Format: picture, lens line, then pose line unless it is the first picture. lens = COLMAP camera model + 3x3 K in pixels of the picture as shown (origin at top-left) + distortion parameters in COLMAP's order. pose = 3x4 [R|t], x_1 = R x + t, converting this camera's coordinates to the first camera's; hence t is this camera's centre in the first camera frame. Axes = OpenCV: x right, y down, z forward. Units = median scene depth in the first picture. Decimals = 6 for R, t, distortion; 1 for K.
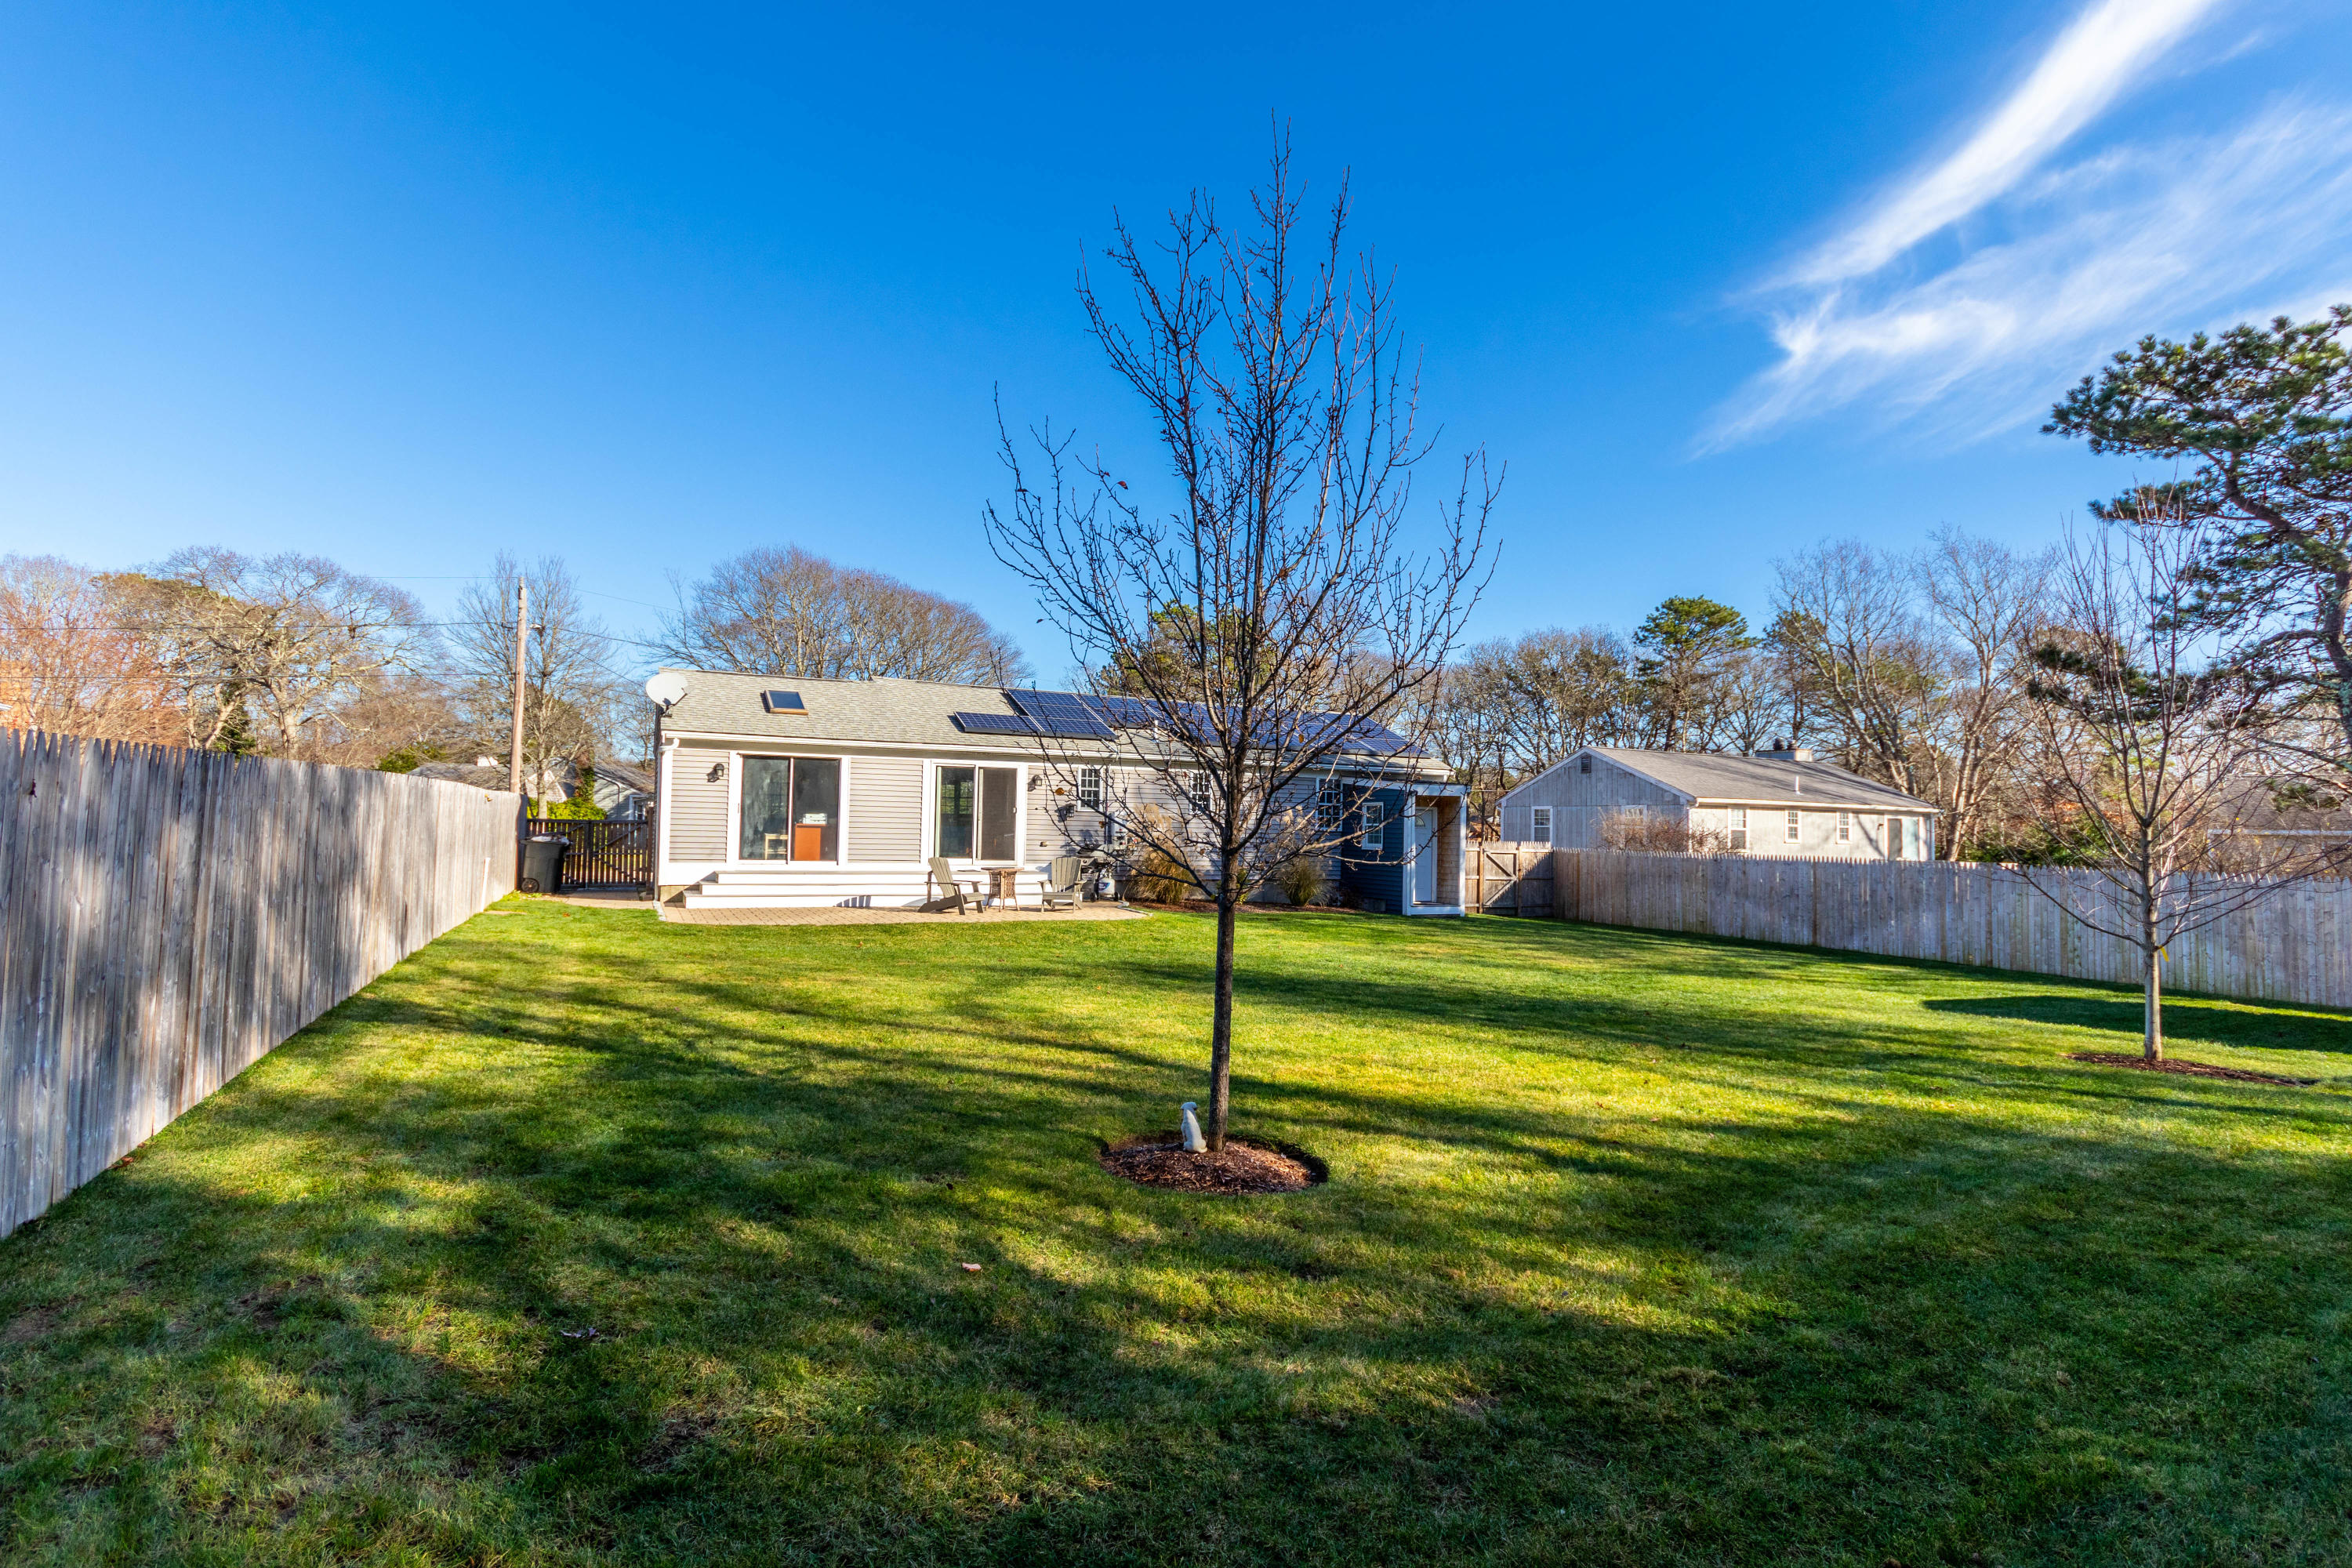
lens RADIAL K [[1080.4, 0, 1176.0], [0, 1080.4, 784.0], [0, 0, 1]] dist [0.030464, 0.000279]
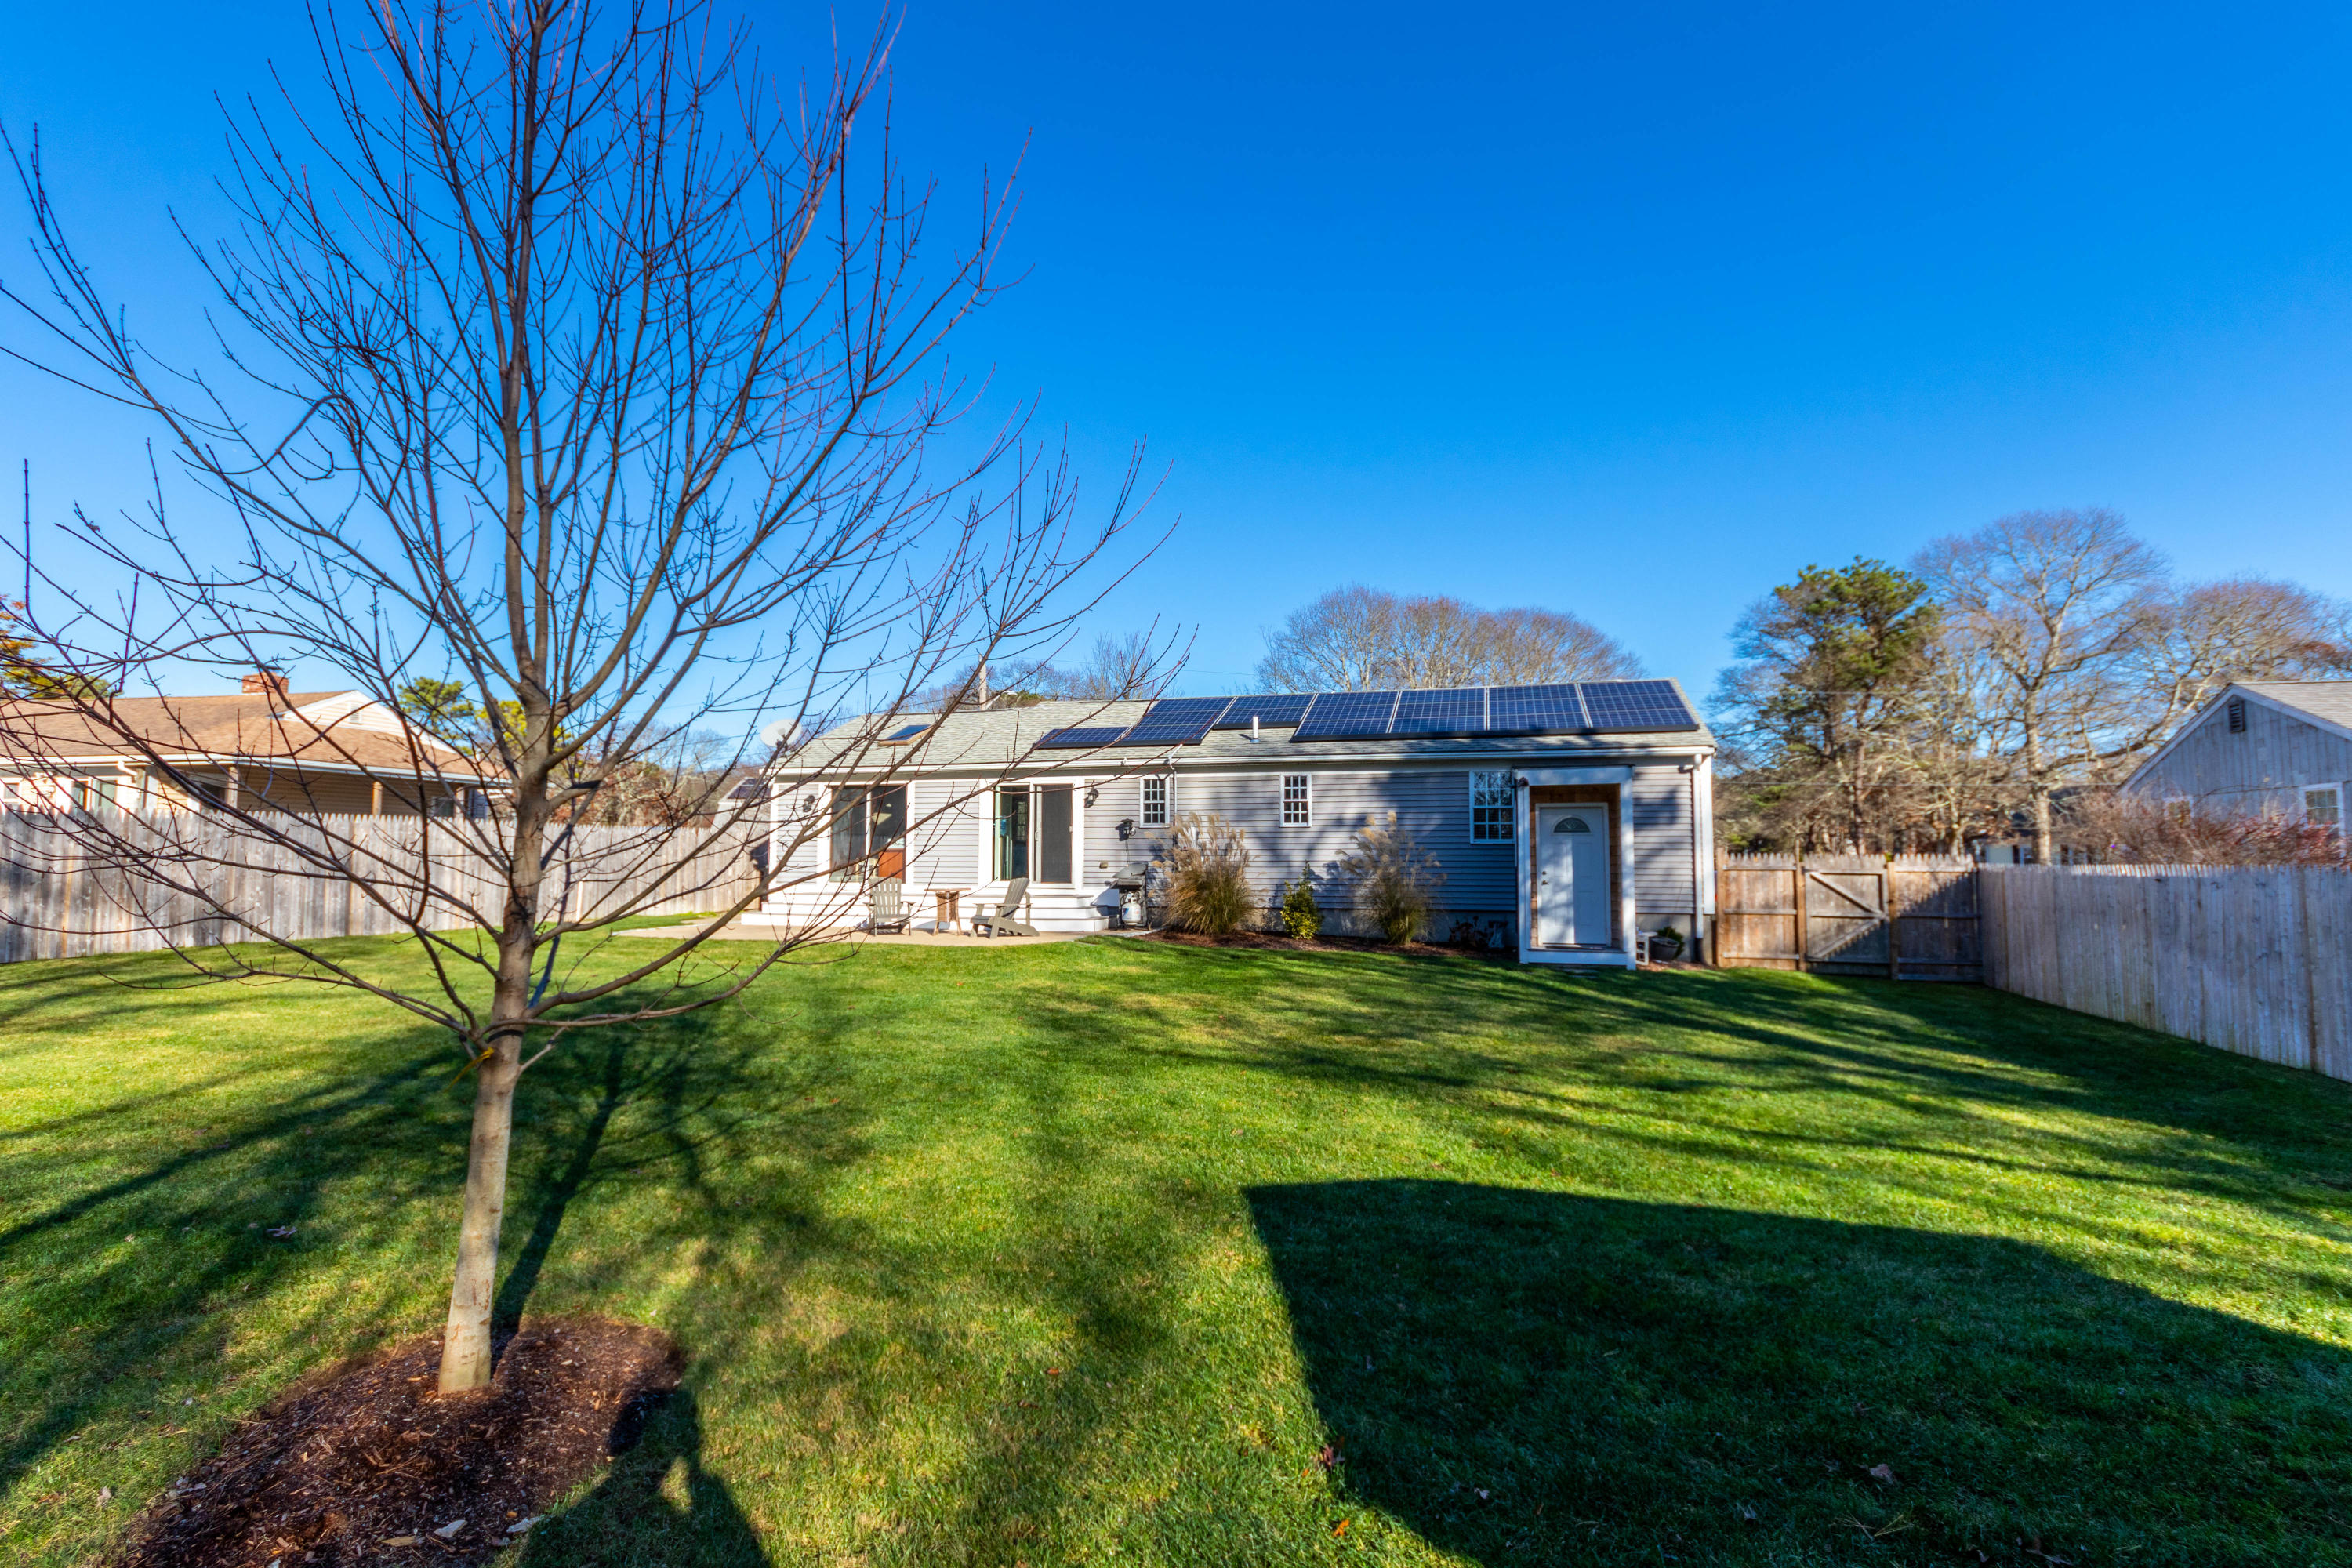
lens RADIAL K [[1080.4, 0, 1176.0], [0, 1080.4, 784.0], [0, 0, 1]] dist [0.030464, 0.000279]
pose [[0.749490, -0.063432, -0.658969, 0.538117], [0.040574, 0.997929, -0.049912, 0.036457], [0.660771, 0.010672, 0.750512, 0.375799]]
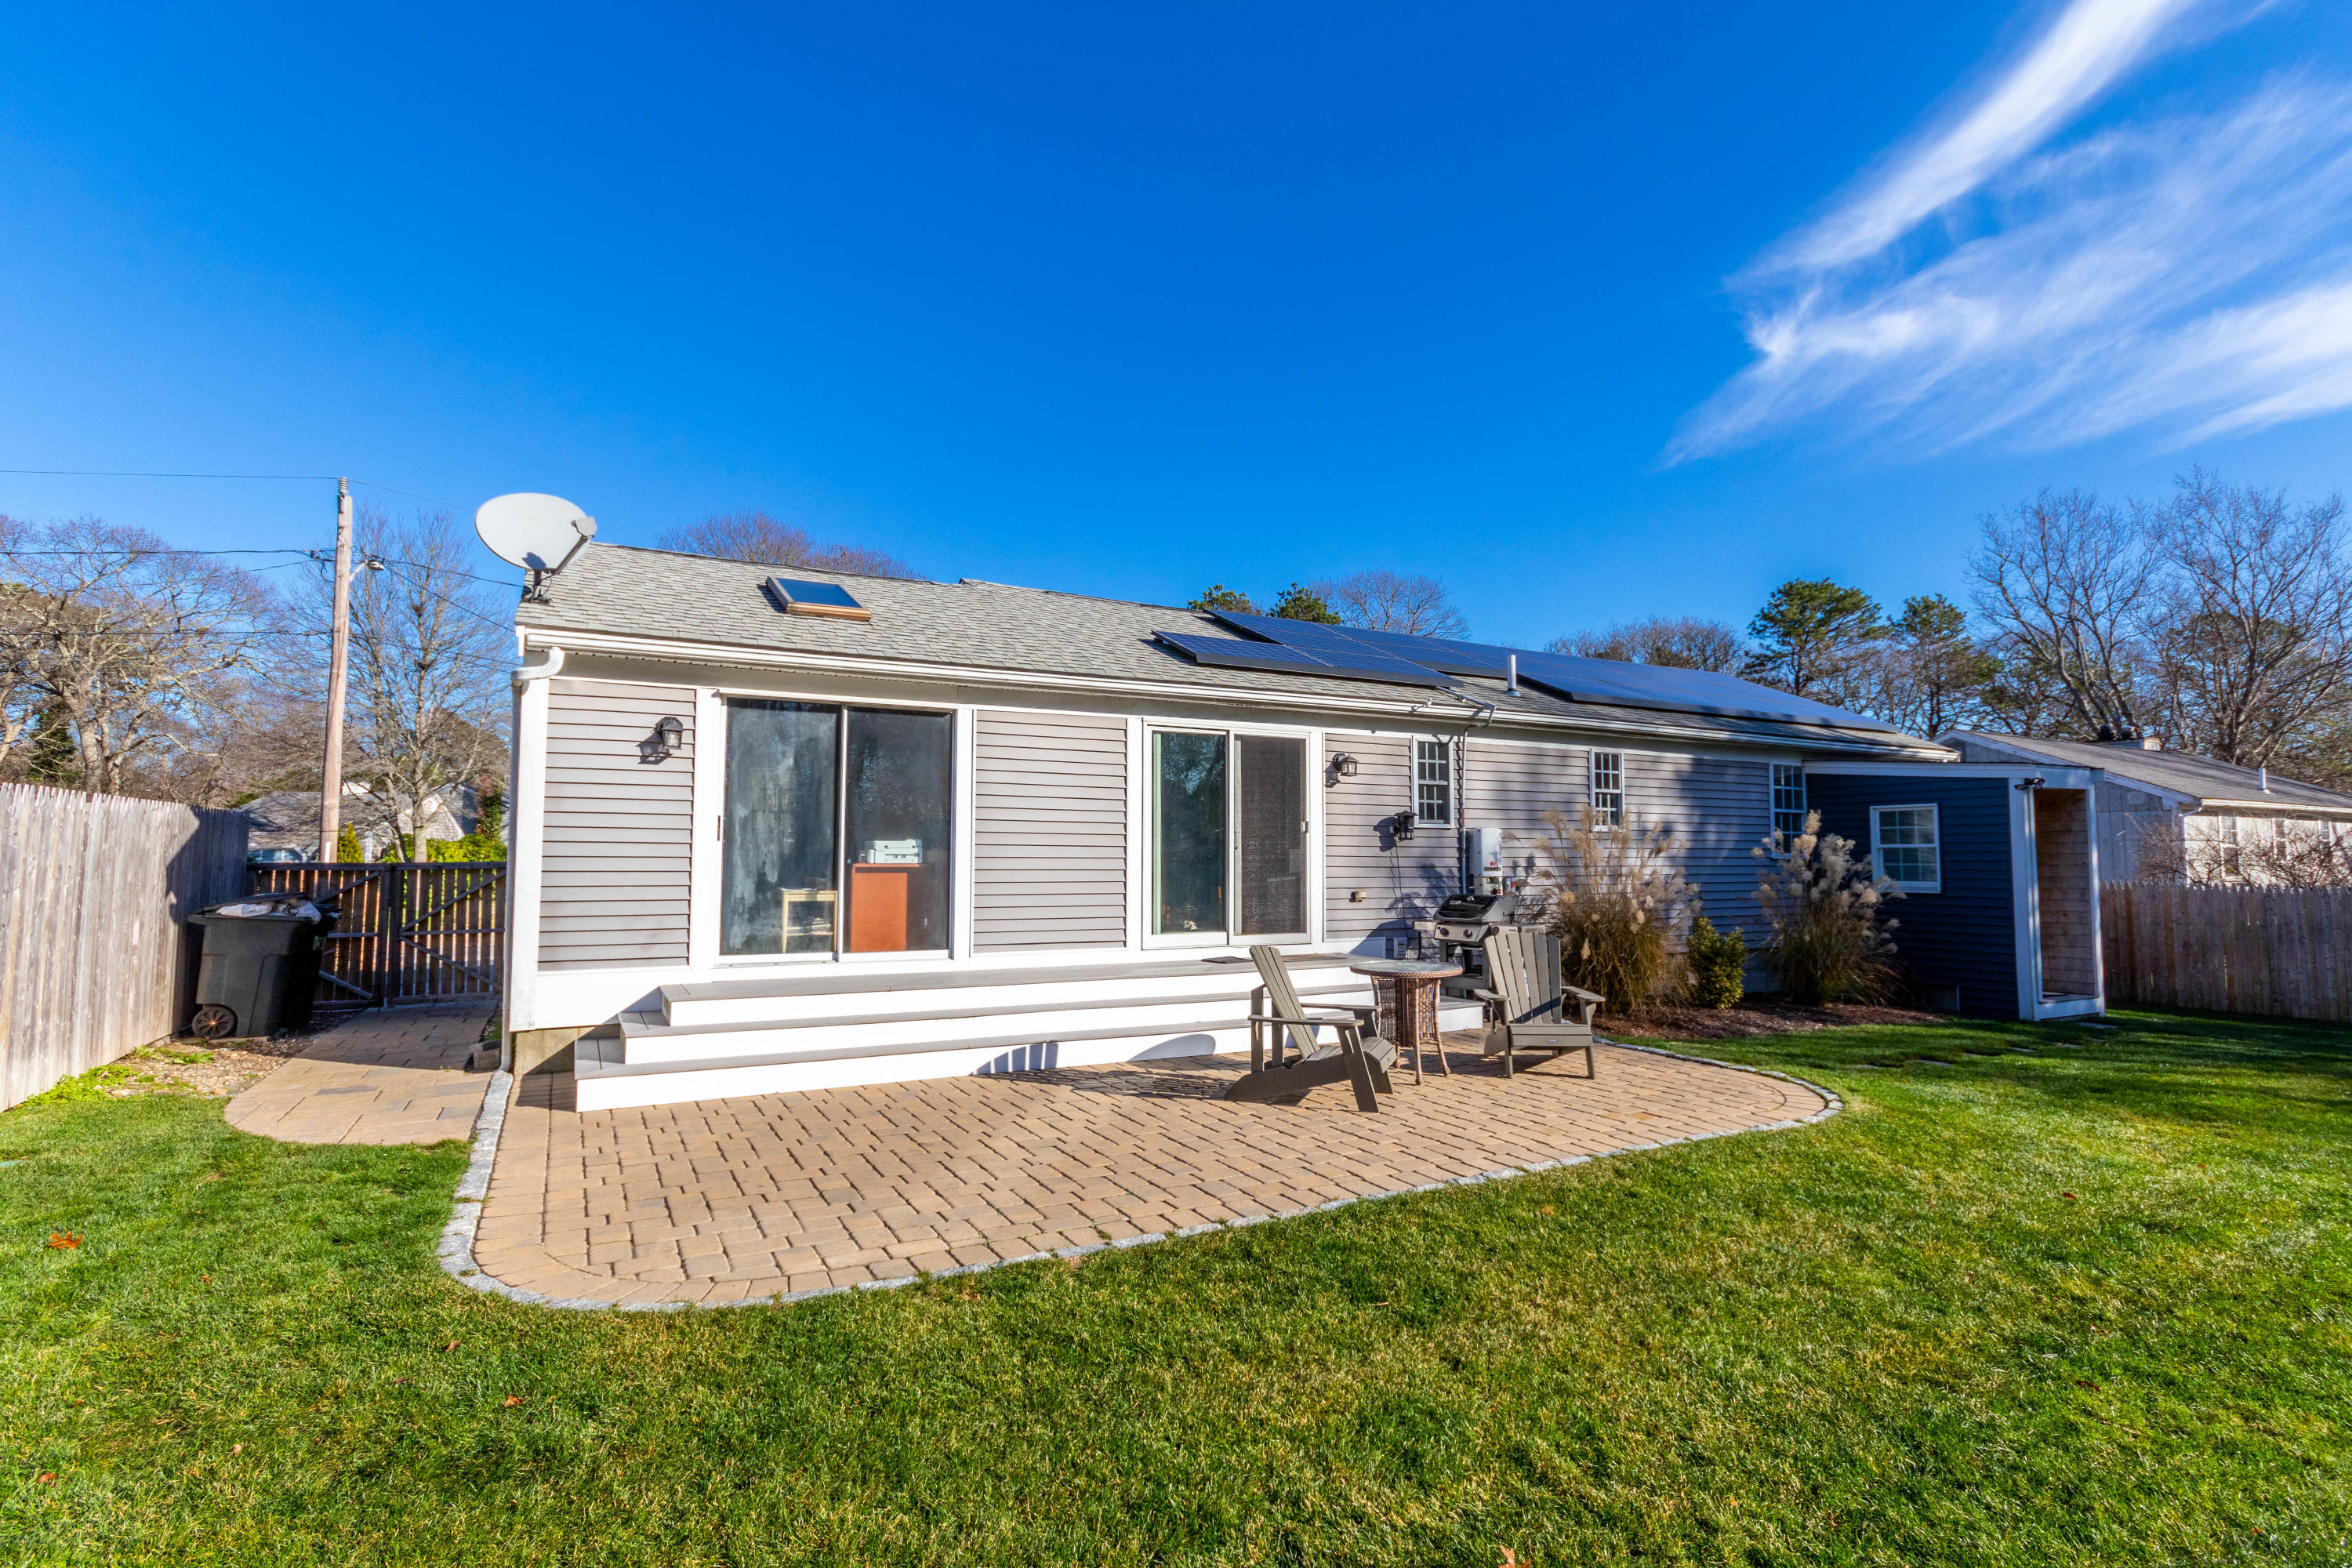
lens RADIAL K [[1080.4, 0, 1176.0], [0, 1080.4, 784.0], [0, 0, 1]] dist [0.030464, 0.000279]
pose [[0.999016, -0.014977, 0.041757, -0.229312], [0.016146, 0.999483, -0.027814, 0.018173], [-0.041319, 0.028461, 0.998741, 0.540804]]
